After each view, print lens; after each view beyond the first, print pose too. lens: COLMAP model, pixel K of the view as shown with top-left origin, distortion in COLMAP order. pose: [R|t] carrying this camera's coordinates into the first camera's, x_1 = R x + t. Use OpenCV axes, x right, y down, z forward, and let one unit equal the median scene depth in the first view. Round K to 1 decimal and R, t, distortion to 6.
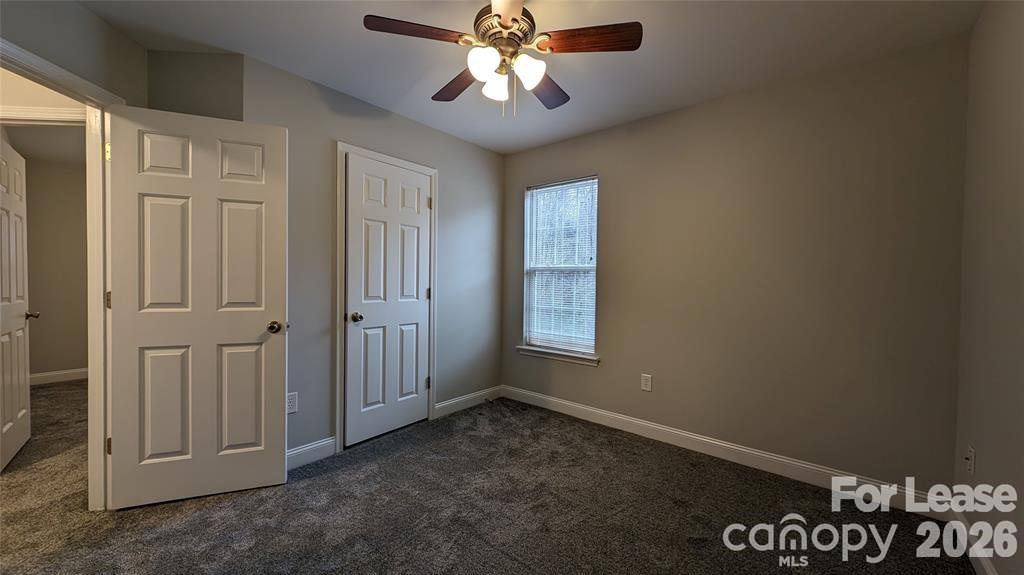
lens RADIAL K [[380.0, 0, 513.9], [0, 380.0, 287.2], [0, 0, 1]] dist [0.001049, -0.000370]
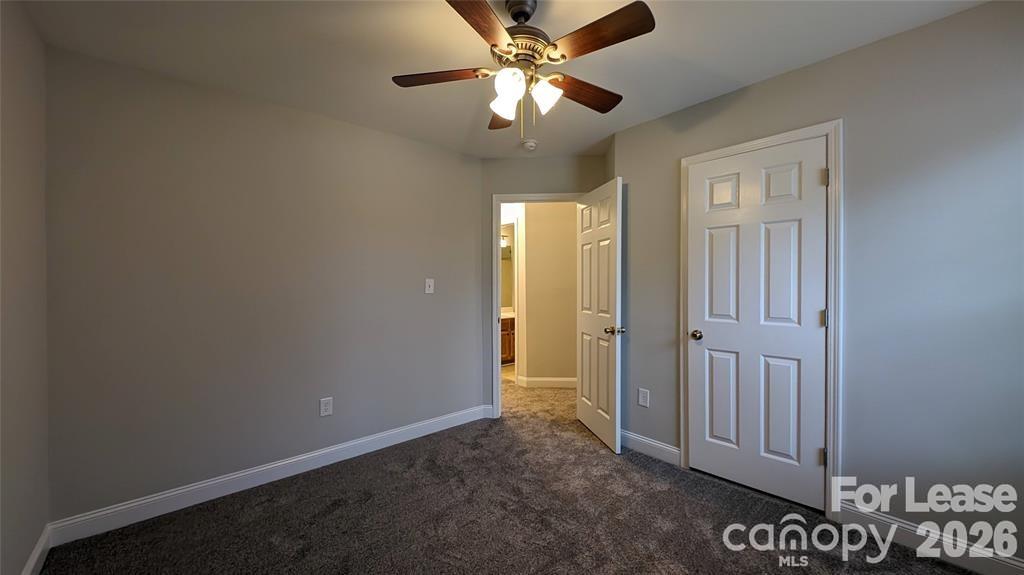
lens RADIAL K [[372.1, 0, 512.3], [0, 372.1, 292.8], [0, 0, 1]] dist [0.000335, -0.000061]
pose [[-0.145423, 0.003654, -0.989363, 0.552652], [-0.023808, 0.999691, 0.007191, -0.020917], [0.989083, 0.024600, -0.145291, 0.662664]]
